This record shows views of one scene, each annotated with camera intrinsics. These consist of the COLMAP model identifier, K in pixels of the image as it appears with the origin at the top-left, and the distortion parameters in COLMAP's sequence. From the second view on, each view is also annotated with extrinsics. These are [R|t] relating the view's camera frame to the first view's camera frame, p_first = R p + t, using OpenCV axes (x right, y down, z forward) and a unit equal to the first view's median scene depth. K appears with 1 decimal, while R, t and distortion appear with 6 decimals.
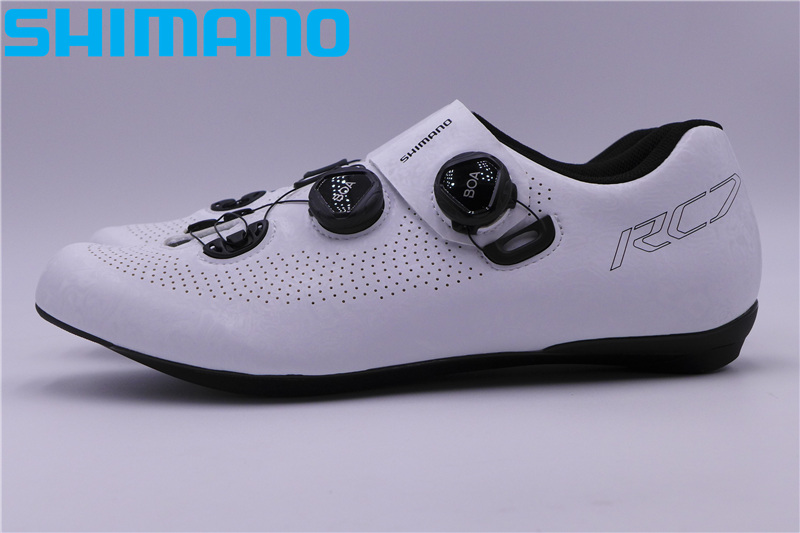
lens RADIAL K [[1691.9, 0, 400.0], [0, 1691.9, 266.5], [0, 0, 1]] dist [0.119952, -0.101511]
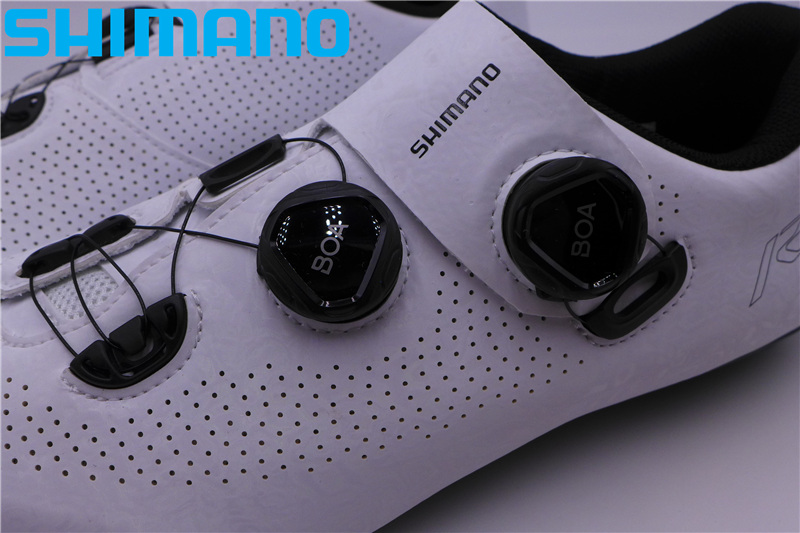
lens RADIAL K [[785.8, 0, 376.5], [0, 785.8, 264.9], [0, 0, 1]] dist [-0.065833, 0.018055]
pose [[0.952146, -0.176968, 0.249199, -0.081753], [0.030020, 0.865531, 0.499954, -0.161988], [-0.304166, -0.468548, 0.829425, 0.801196]]
